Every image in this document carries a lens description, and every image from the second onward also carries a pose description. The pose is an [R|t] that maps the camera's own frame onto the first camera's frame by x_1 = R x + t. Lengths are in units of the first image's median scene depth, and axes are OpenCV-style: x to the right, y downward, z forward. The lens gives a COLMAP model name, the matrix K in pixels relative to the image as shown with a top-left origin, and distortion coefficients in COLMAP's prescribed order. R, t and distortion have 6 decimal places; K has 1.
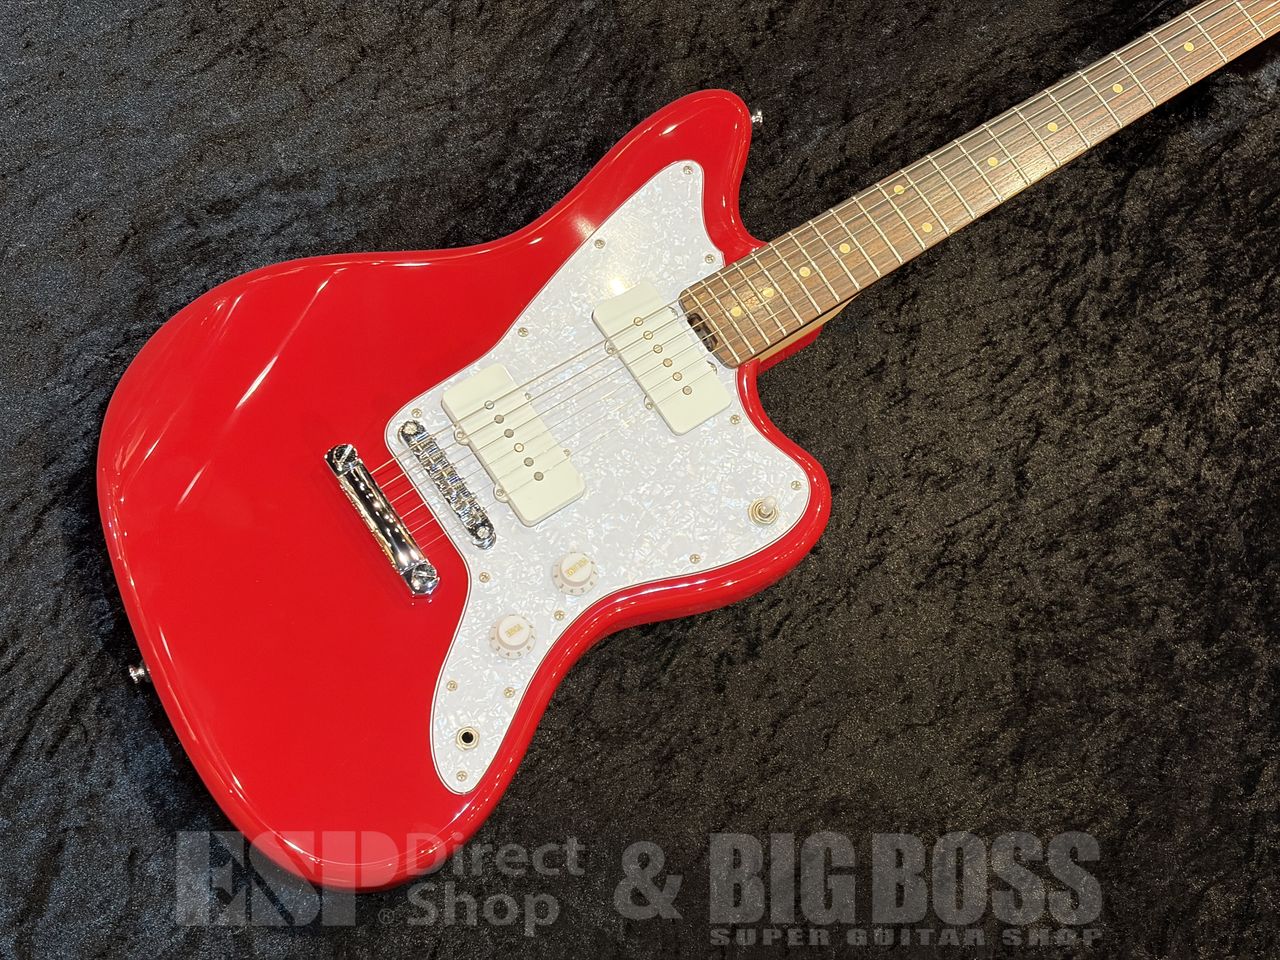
lens RADIAL K [[1984.0, 0, 645.1], [0, 1984.0, 494.7], [0, 0, 1]] dist [0.109756, 0.000000]
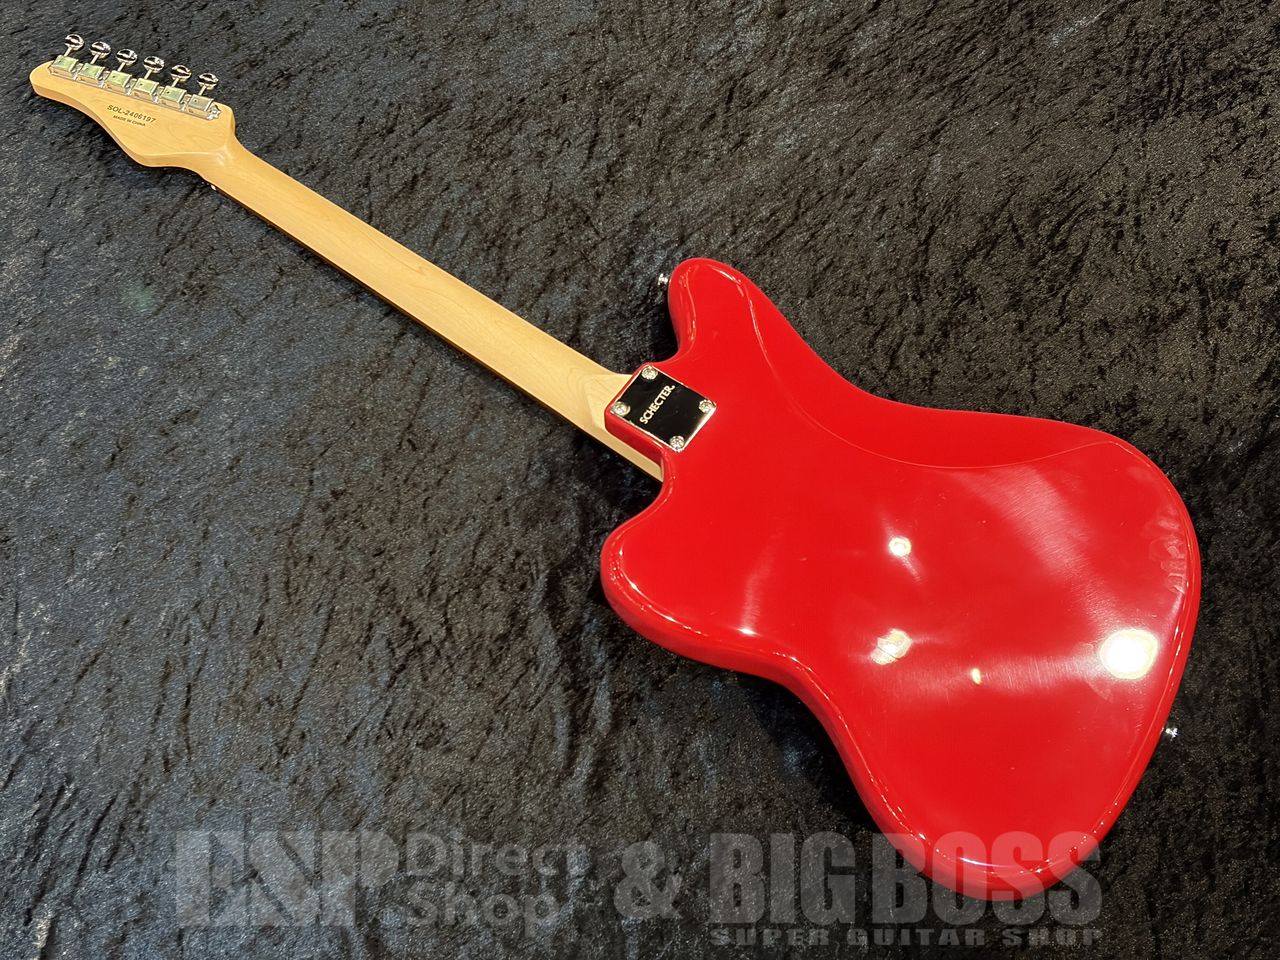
lens RADIAL K [[1984.0, 0, 628.6], [0, 1984.0, 492.3], [0, 0, 1]] dist [0.109756, 0.000000]
pose [[0.972511, -0.198250, -0.122147, 0.202518], [0.188754, 0.978334, -0.085061, 0.061541], [0.136364, 0.059667, 0.988860, -0.195877]]
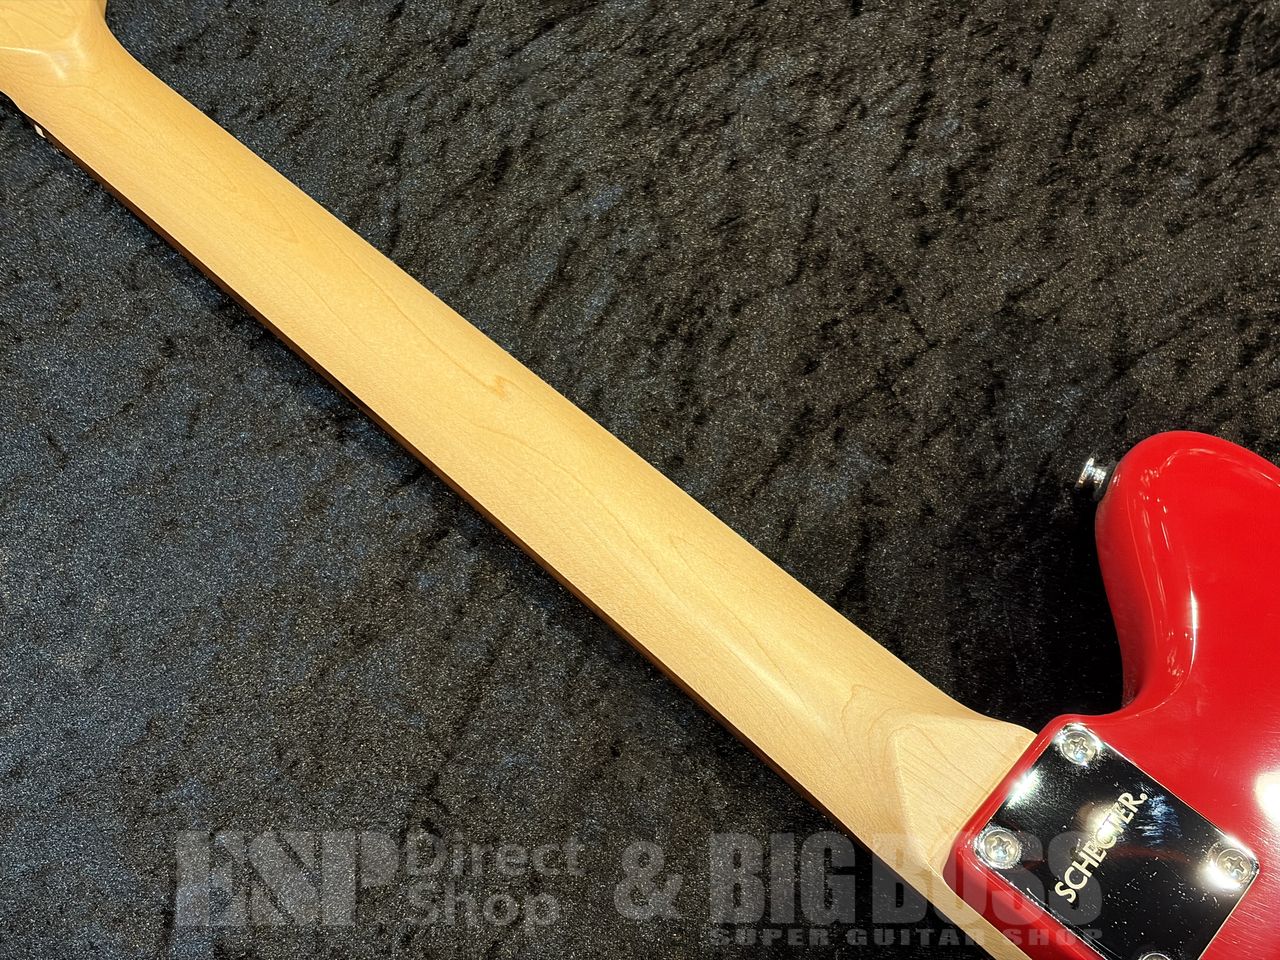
lens RADIAL K [[1984.0, 0, 621.0], [0, 1984.0, 479.5], [0, 0, 1]] dist [0.109756, 0.000000]
pose [[0.986296, -0.092175, -0.136834, 0.046376], [0.084679, 0.994622, -0.059633, -0.153065], [0.141595, 0.047228, 0.988797, 0.525673]]
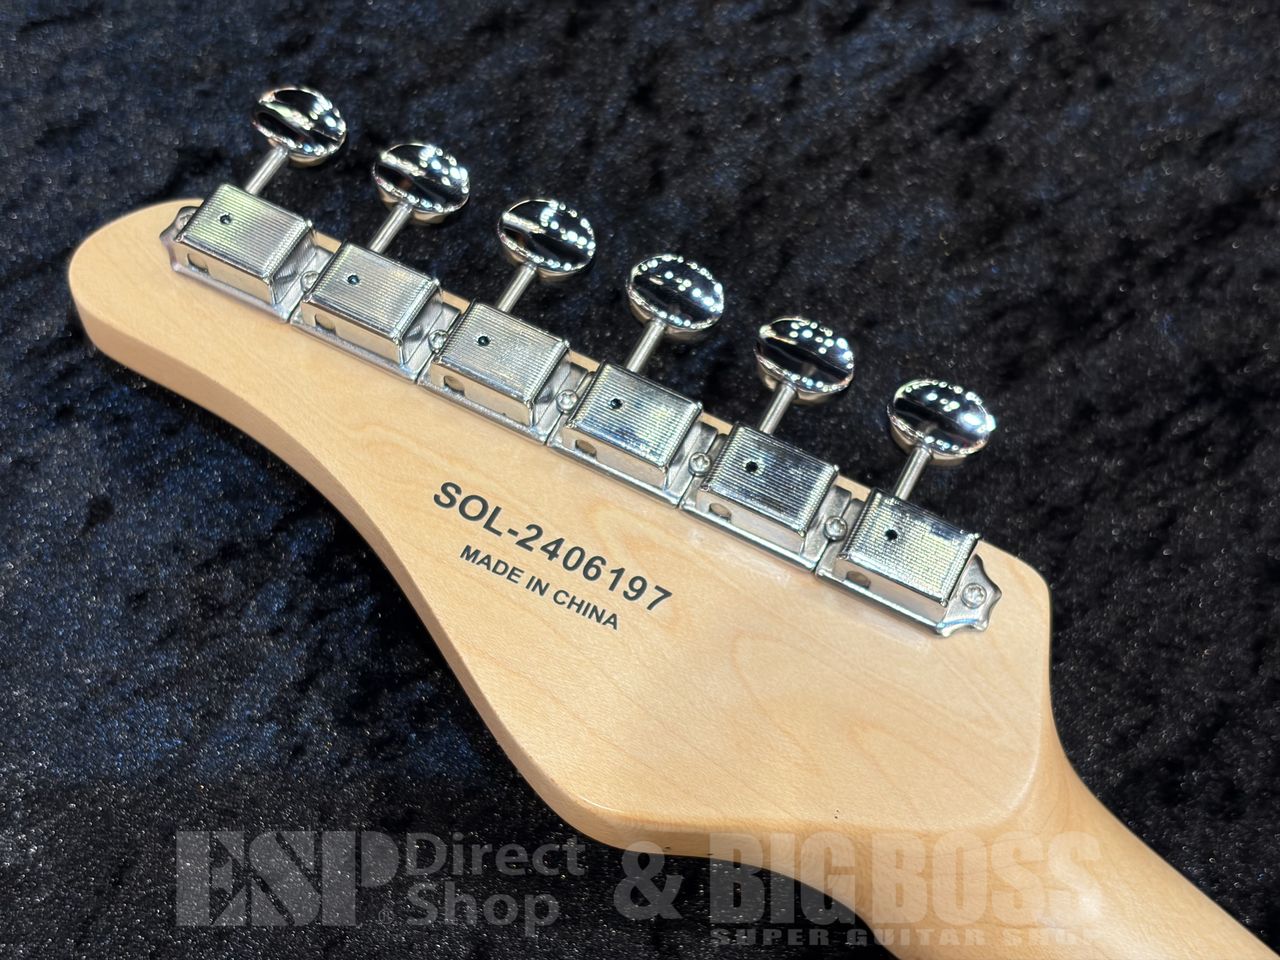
lens RADIAL K [[1984.0, 0, 646.2], [0, 1984.0, 483.7], [0, 0, 1]] dist [0.109756, 0.000000]
pose [[0.990275, -0.056836, -0.126983, -0.185089], [0.049938, 0.997132, -0.056865, -0.352172], [0.129851, 0.049971, 0.990274, 0.803794]]
